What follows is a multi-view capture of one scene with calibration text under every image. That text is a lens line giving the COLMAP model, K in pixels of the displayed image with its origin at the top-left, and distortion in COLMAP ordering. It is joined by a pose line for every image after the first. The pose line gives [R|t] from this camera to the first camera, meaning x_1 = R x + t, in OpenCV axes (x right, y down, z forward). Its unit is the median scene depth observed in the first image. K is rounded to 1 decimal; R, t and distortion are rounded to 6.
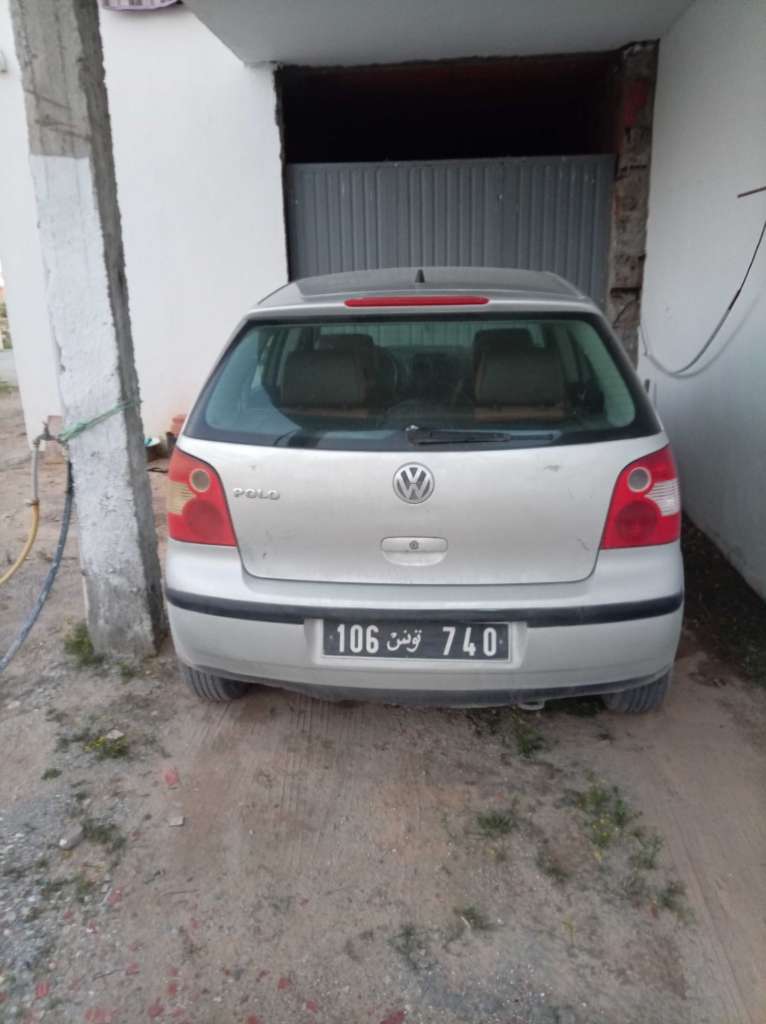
lens RADIAL K [[772.9, 0, 388.7], [0, 772.9, 511.4], [0, 0, 1]] dist [-0.016965, 0.005694]
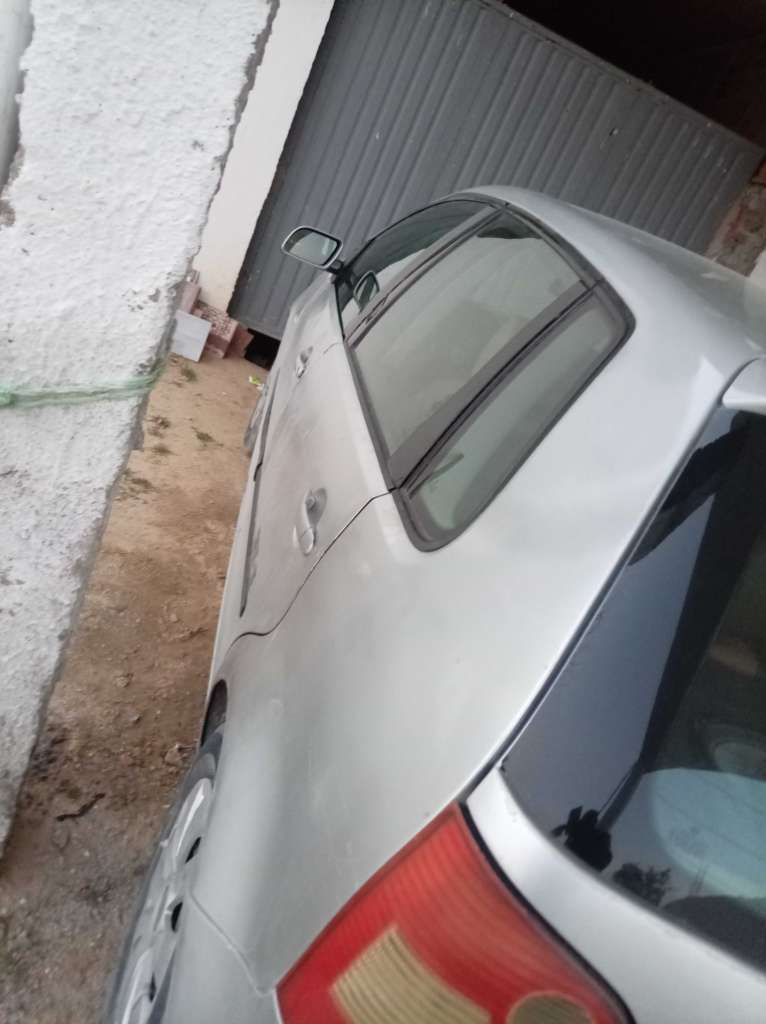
lens RADIAL K [[772.9, 0, 383.6], [0, 772.9, 513.0], [0, 0, 1]] dist [-0.016965, 0.005694]
pose [[0.897480, 0.323575, 0.299715, -0.159082], [-0.368952, 0.923130, 0.108188, -0.076759], [-0.241669, -0.207677, 0.947875, 0.300958]]
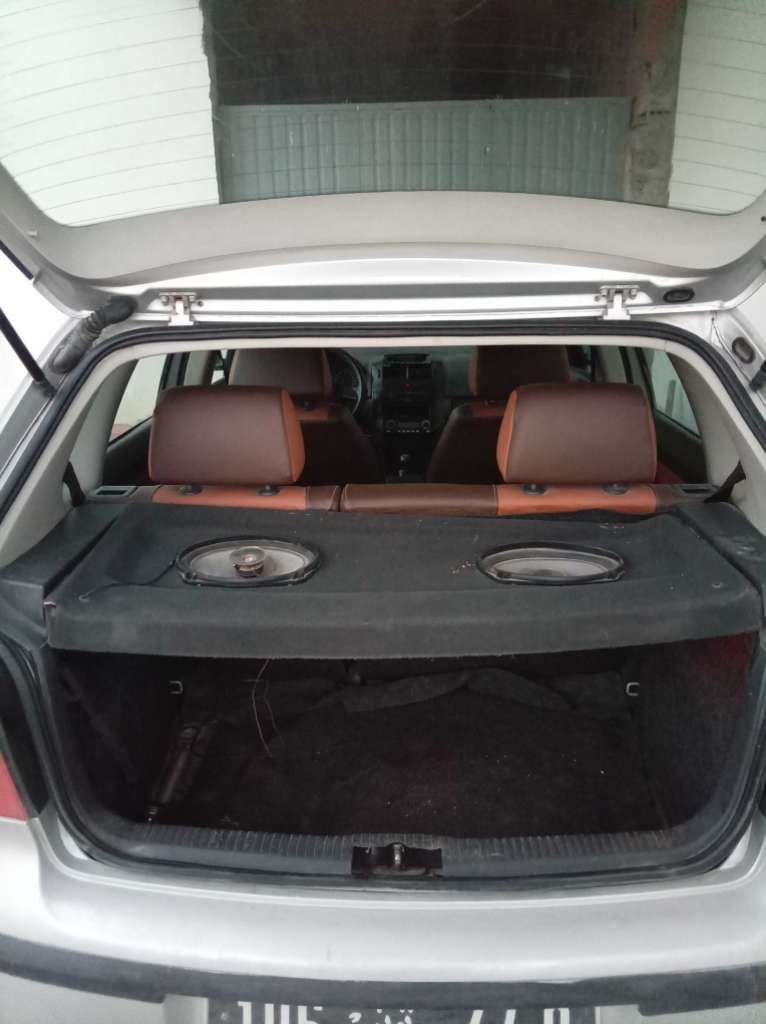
lens RADIAL K [[772.9, 0, 381.9], [0, 772.9, 507.7], [0, 0, 1]] dist [-0.016965, 0.005694]
pose [[0.999361, -0.008837, 0.034622, 0.003385], [0.007838, 0.999552, 0.028889, -0.061068], [-0.034862, -0.028599, 0.998983, 0.197881]]
